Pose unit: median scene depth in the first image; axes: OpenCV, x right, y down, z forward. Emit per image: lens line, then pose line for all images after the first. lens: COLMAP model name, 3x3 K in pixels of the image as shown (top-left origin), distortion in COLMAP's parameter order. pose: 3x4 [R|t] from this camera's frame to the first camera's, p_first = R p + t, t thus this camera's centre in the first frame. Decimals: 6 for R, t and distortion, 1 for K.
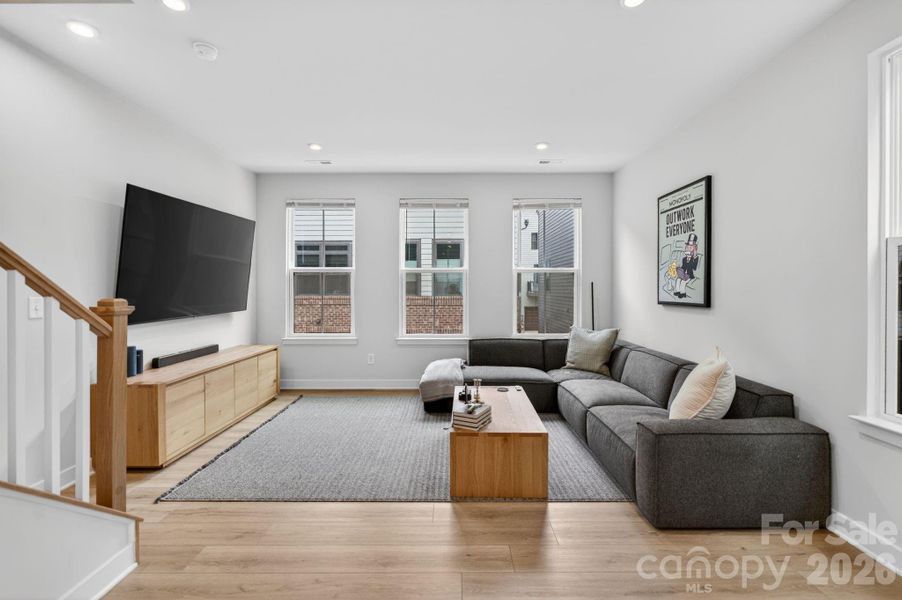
lens RADIAL K [[411.4, 0, 466.8], [0, 411.4, 290.8], [0, 0, 1]] dist [-0.003219, -0.000298]
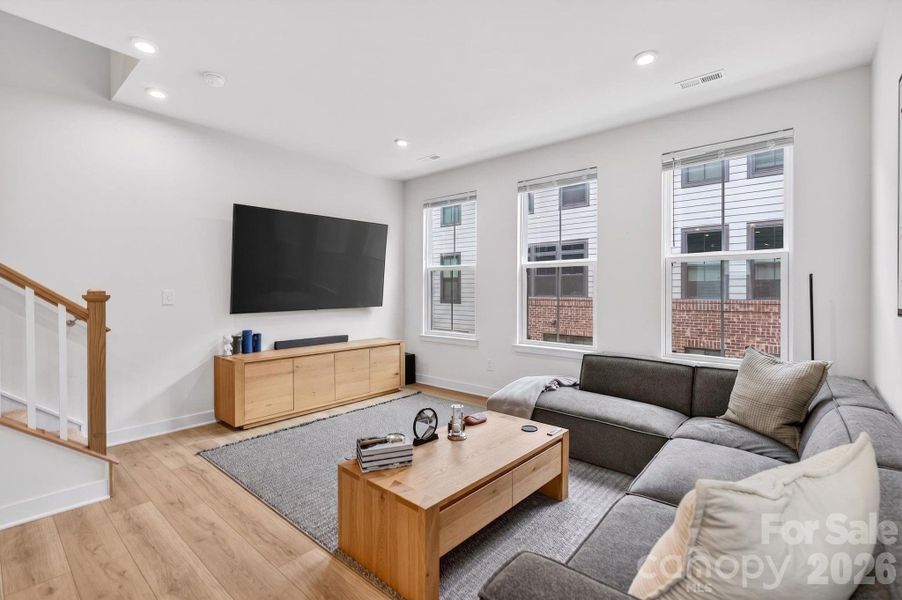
lens RADIAL K [[411.4, 0, 451.6], [0, 411.4, 293.5], [0, 0, 1]] dist [-0.003219, -0.000298]
pose [[0.753354, 0.007053, -0.657577, 0.331686], [-0.006561, 0.999973, 0.003208, 0.008107], [0.657582, 0.001898, 0.753381, 0.290313]]
